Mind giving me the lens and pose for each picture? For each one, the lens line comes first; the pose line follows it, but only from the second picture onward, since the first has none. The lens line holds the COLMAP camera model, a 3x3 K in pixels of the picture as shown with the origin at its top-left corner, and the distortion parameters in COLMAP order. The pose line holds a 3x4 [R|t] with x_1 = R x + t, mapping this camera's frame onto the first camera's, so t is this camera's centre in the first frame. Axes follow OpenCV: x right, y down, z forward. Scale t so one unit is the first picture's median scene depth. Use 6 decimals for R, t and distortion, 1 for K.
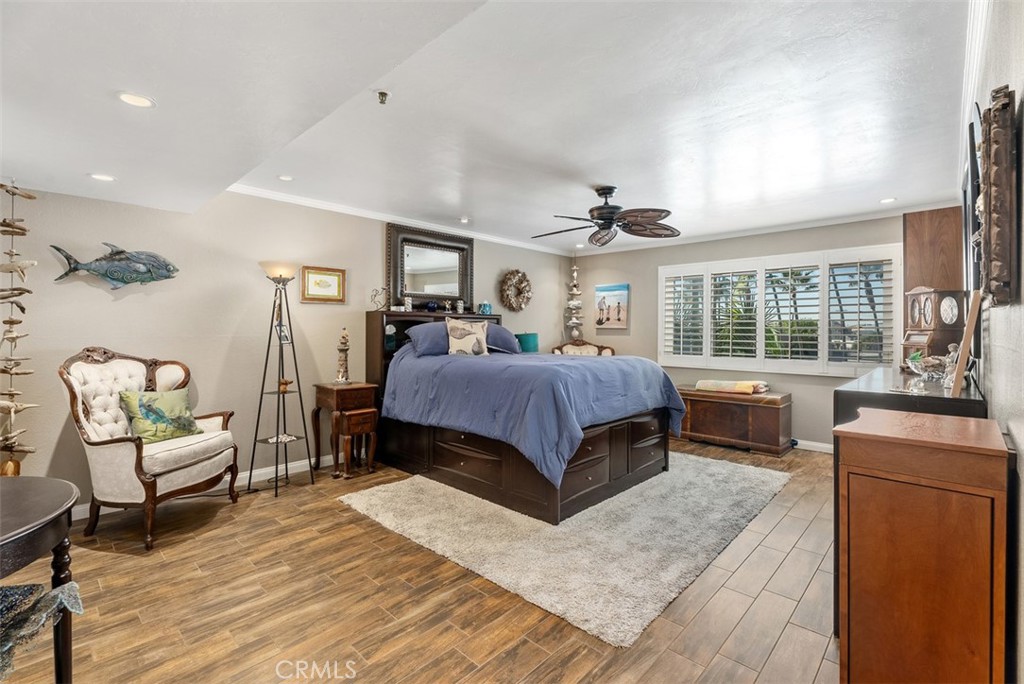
lens RADIAL K [[451.7, 0, 511.7], [0, 451.7, 335.0], [0, 0, 1]] dist [0.001443, -0.001975]
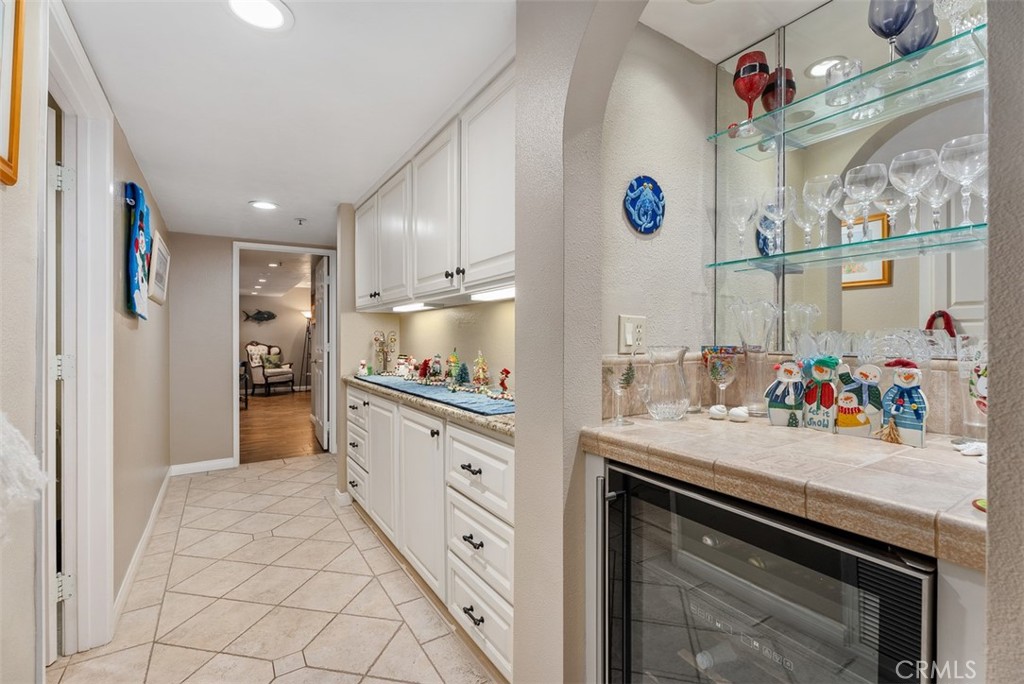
lens RADIAL K [[451.7, 0, 512.6], [0, 451.7, 340.7], [0, 0, 1]] dist [0.001443, -0.001975]
pose [[0.970866, 0.000349, -0.239621, 1.722380], [0.000160, 0.999998, 0.002103, 0.020477], [0.239621, -0.002080, 0.970864, -1.769856]]
